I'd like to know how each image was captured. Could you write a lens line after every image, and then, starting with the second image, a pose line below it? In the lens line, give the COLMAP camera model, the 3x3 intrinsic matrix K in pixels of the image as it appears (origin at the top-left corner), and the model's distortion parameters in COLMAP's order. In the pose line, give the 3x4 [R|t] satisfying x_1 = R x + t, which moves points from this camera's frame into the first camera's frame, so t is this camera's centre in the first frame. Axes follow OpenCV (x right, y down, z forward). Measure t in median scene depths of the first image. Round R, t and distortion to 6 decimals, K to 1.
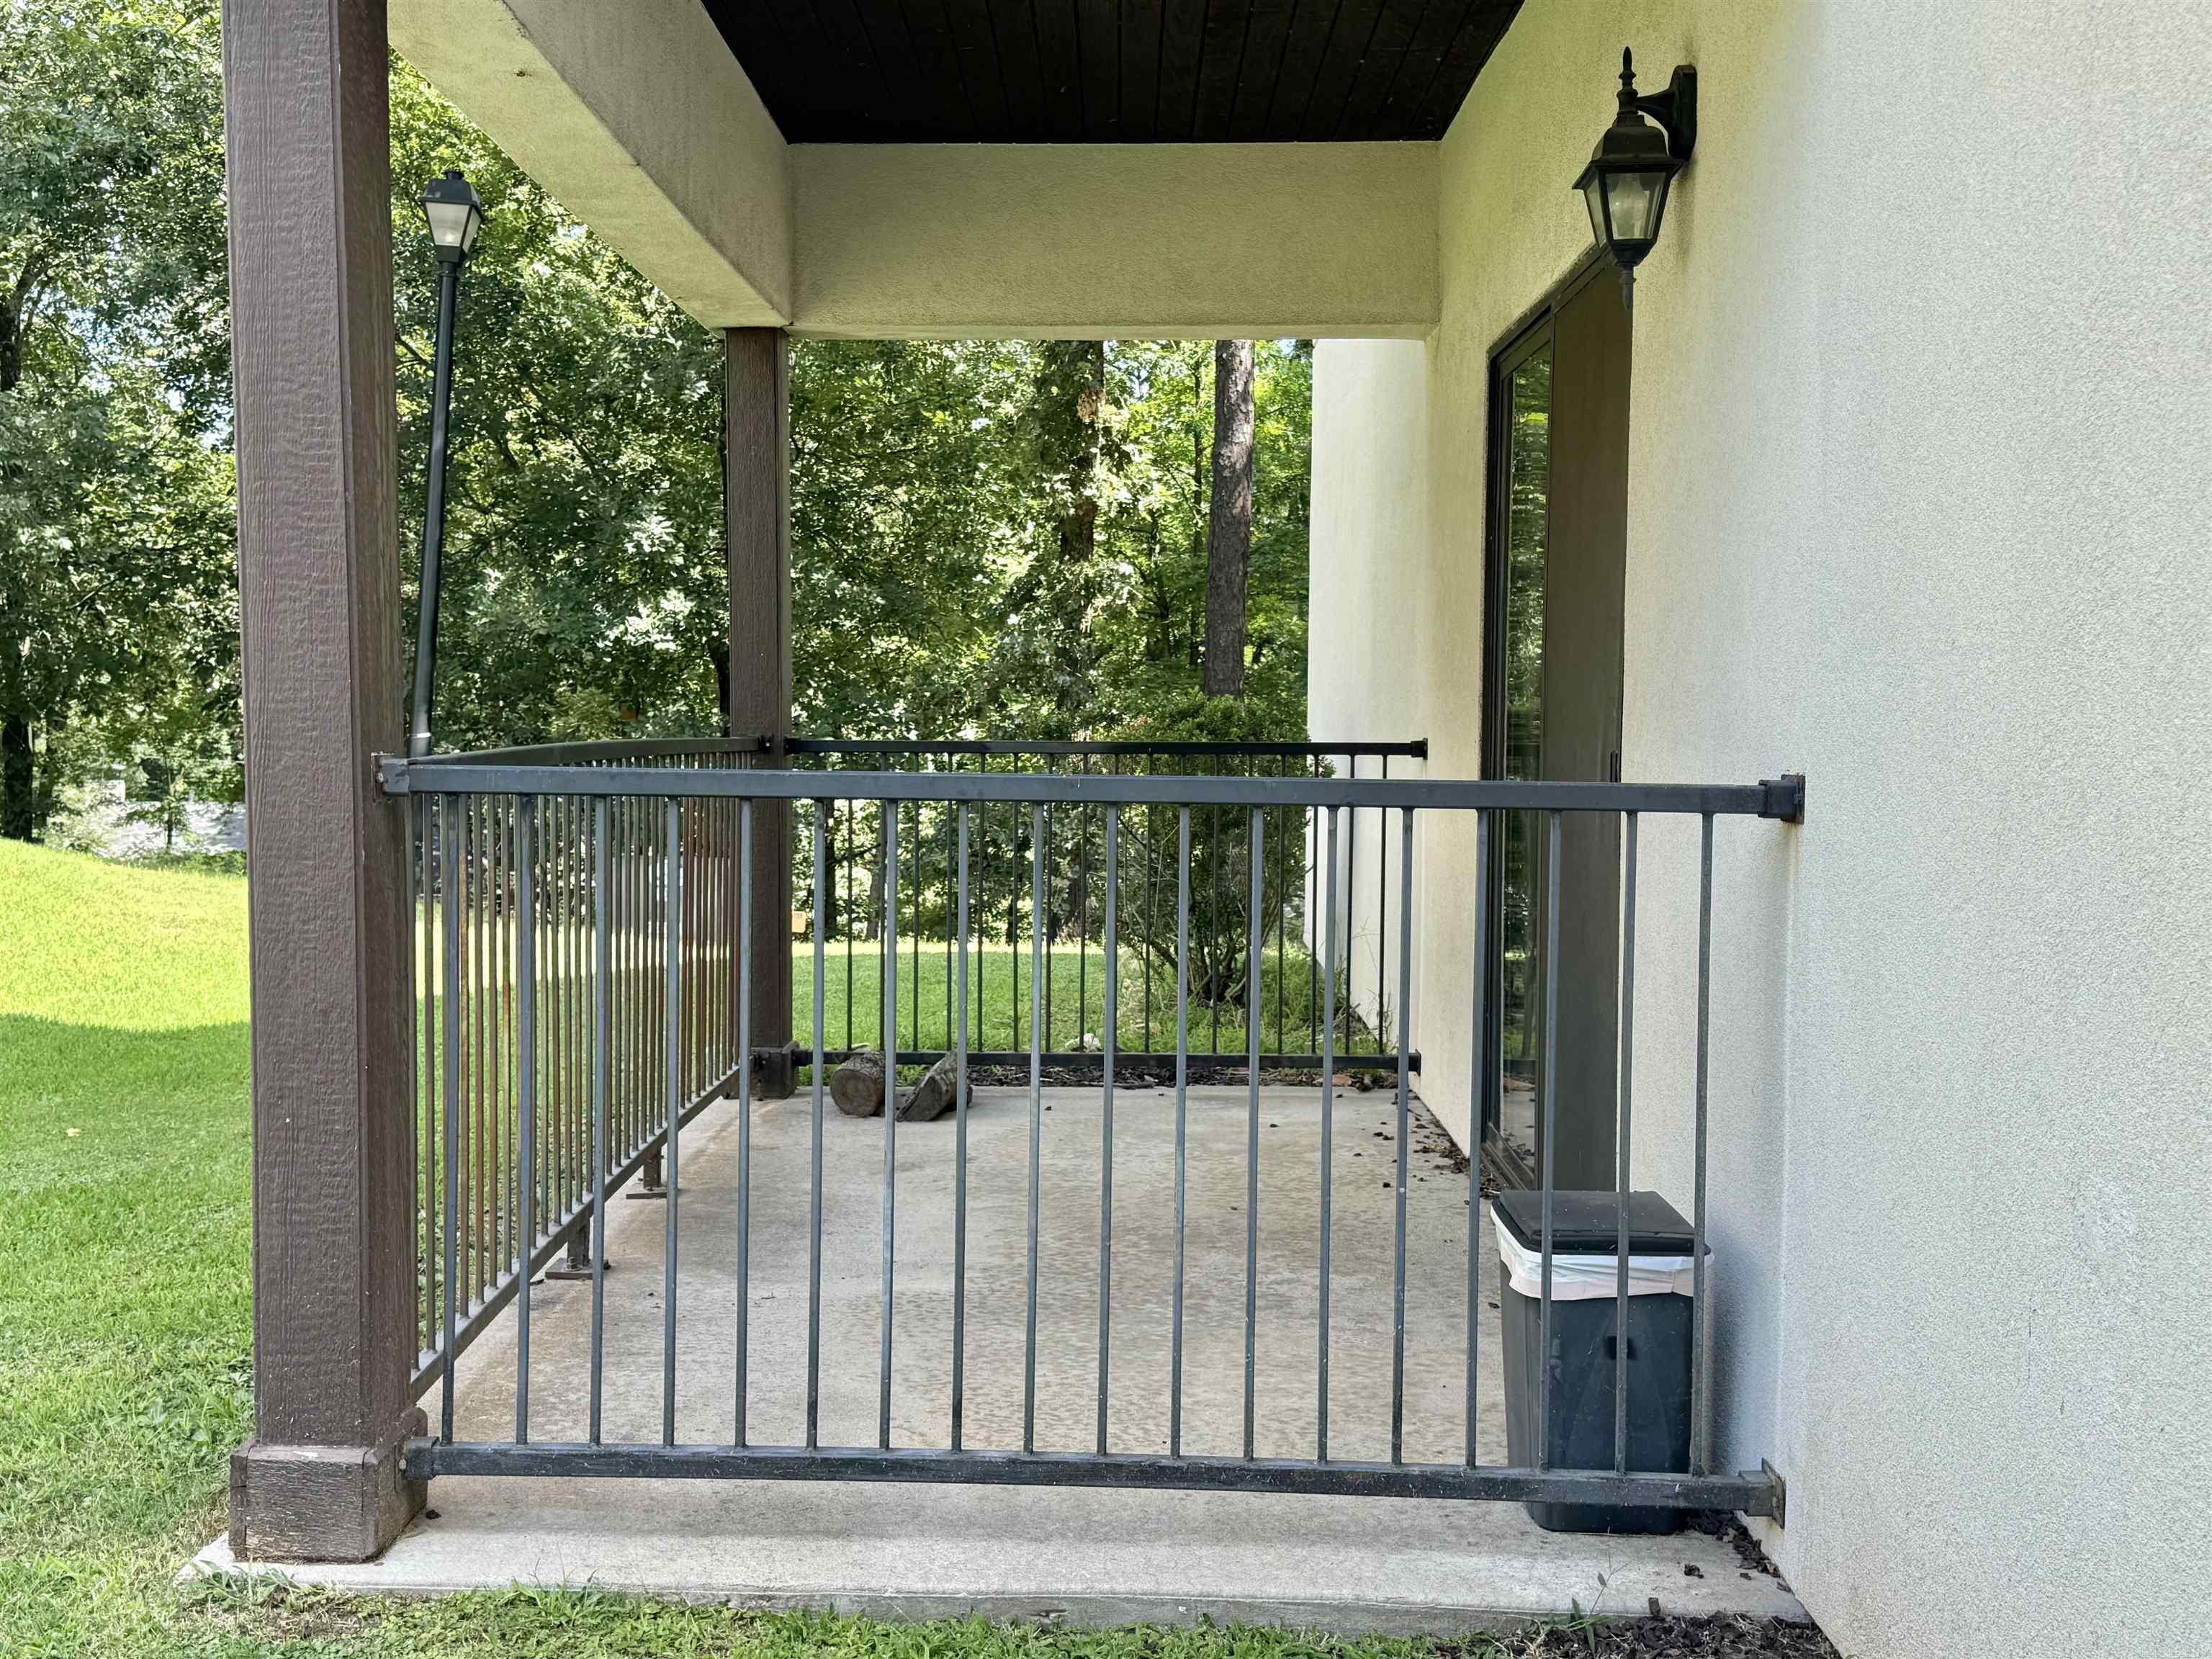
lens RADIAL K [[2462.4, 0, 1093.9], [0, 2462.4, 876.6], [0, 0, 1]] dist [0.083976, 0.000000]
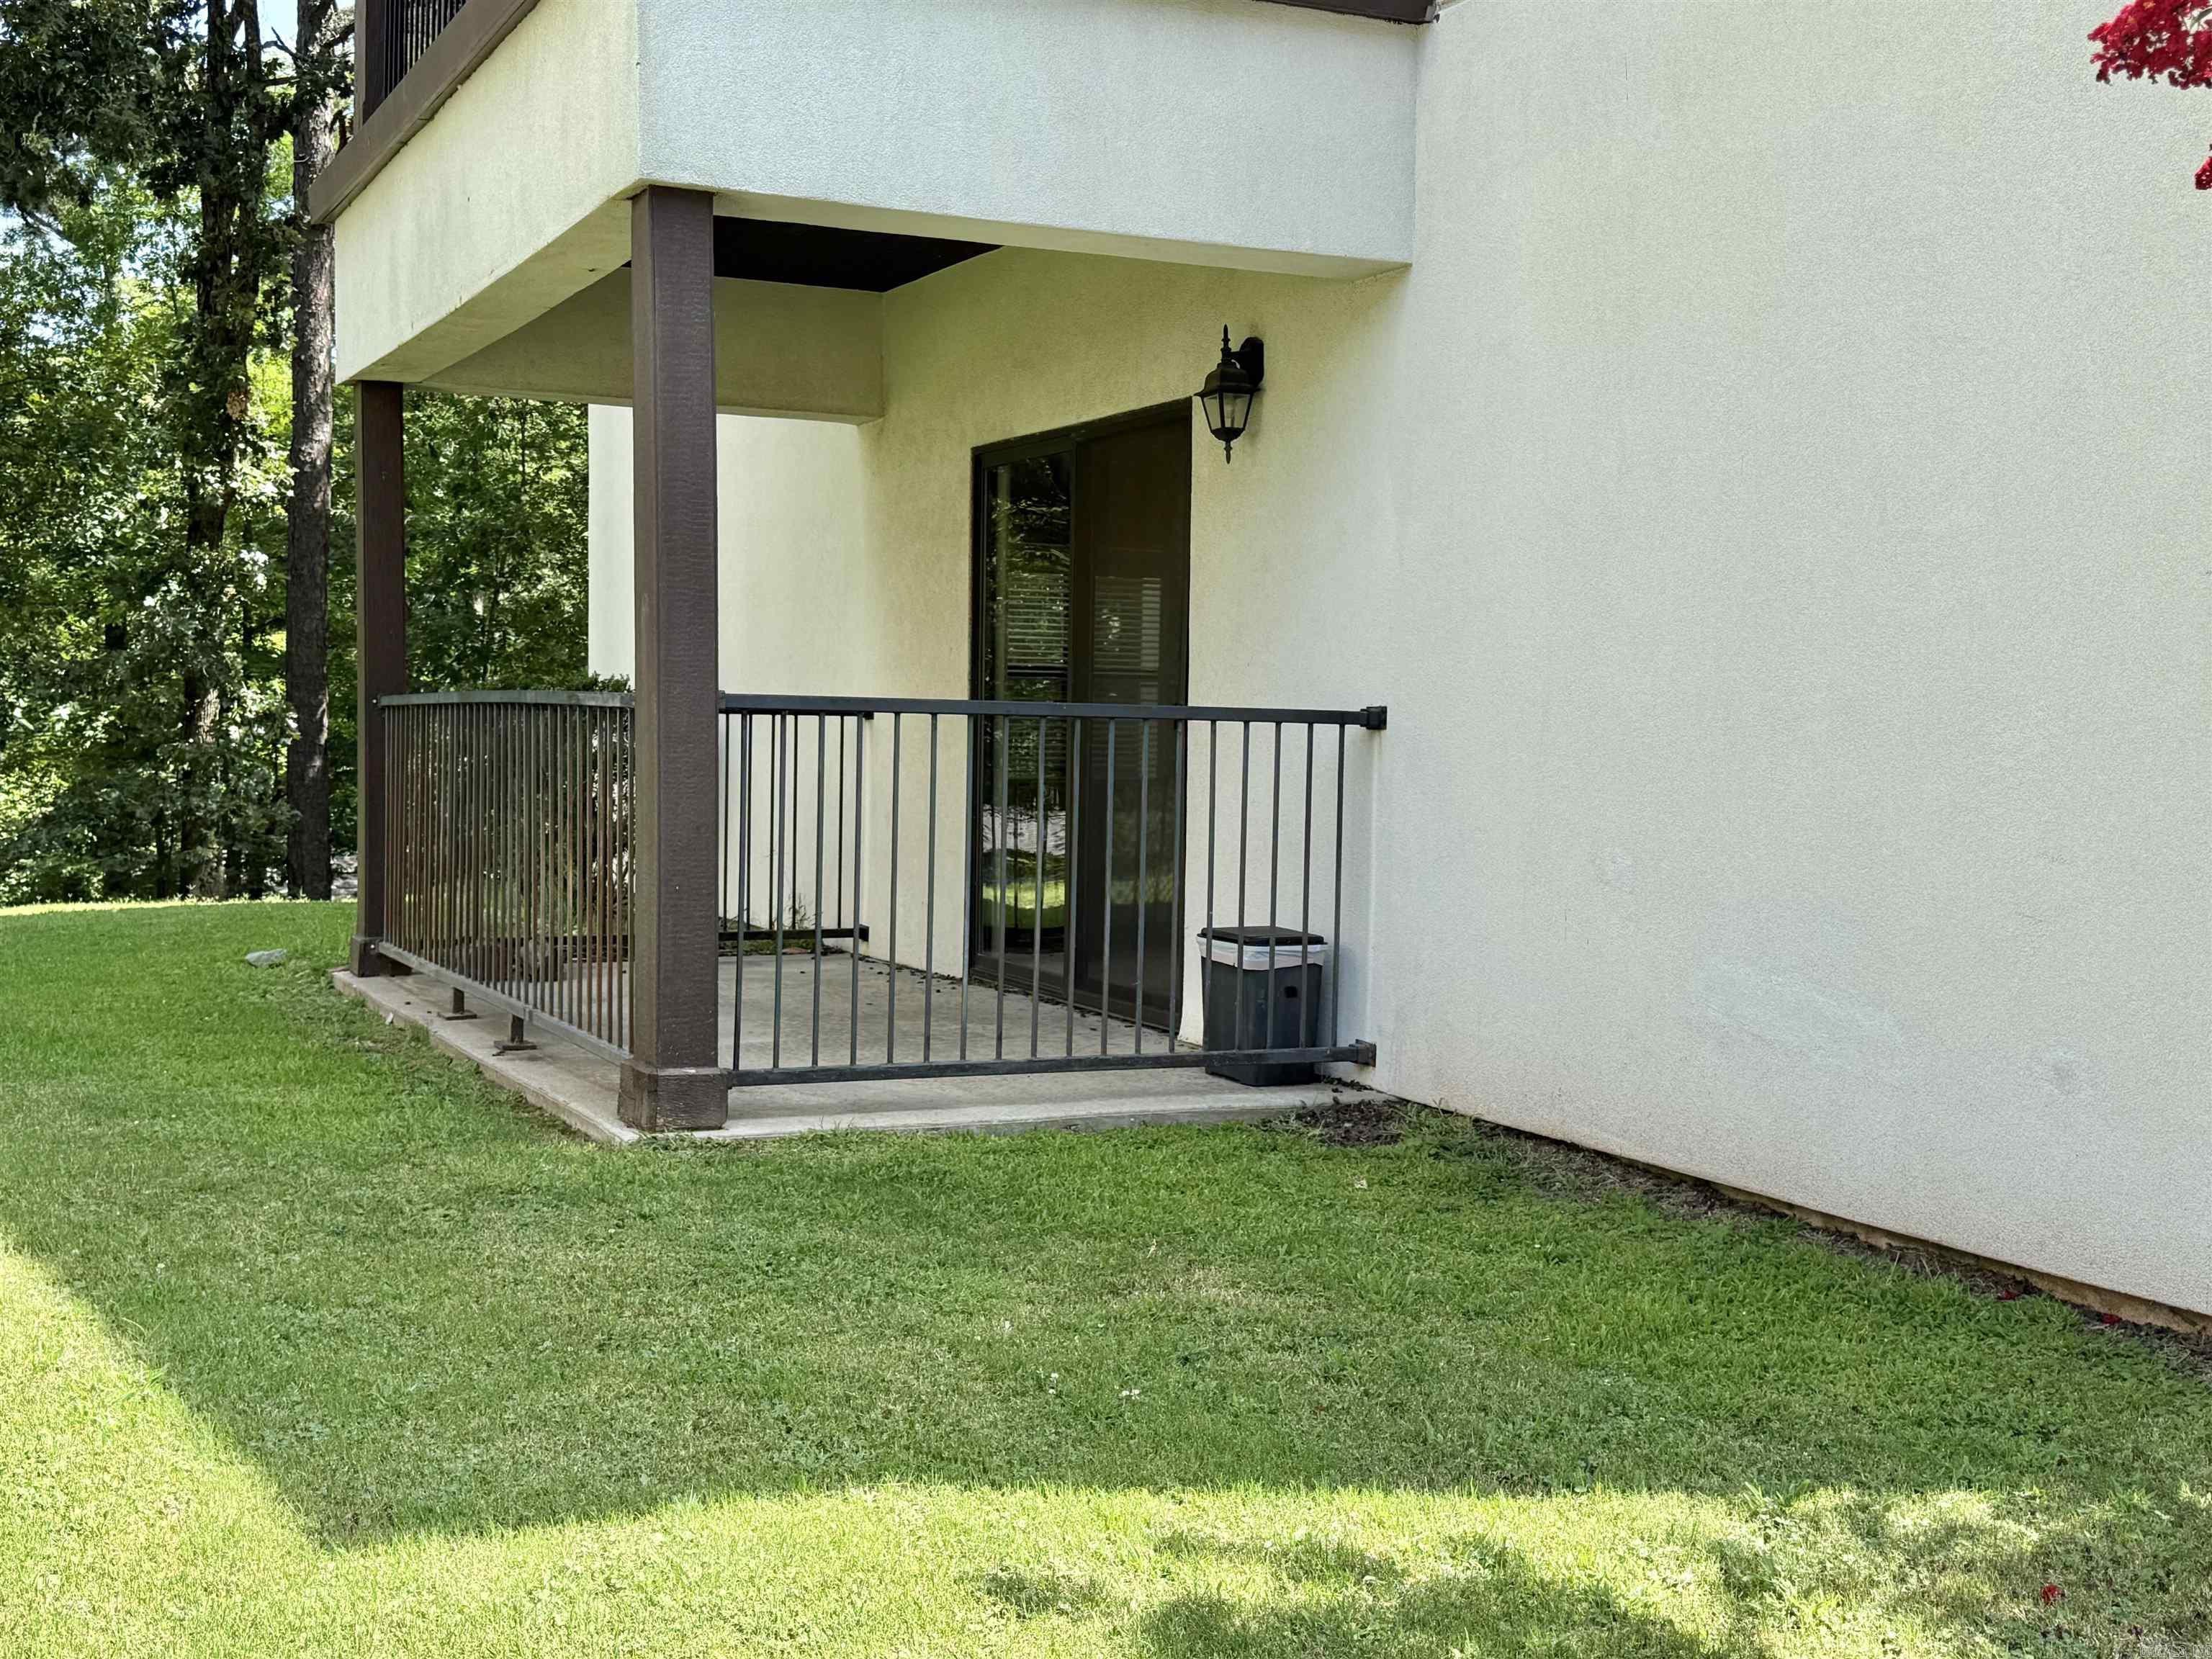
lens RADIAL K [[2462.4, 0, 1114.1], [0, 2462.4, 830.6], [0, 0, 1]] dist [0.083976, 0.000000]
pose [[0.895221, -0.011628, 0.445472, -0.504826], [0.019378, 0.999730, -0.012847, 0.051593], [-0.445202, 0.020133, 0.895204, -0.452762]]
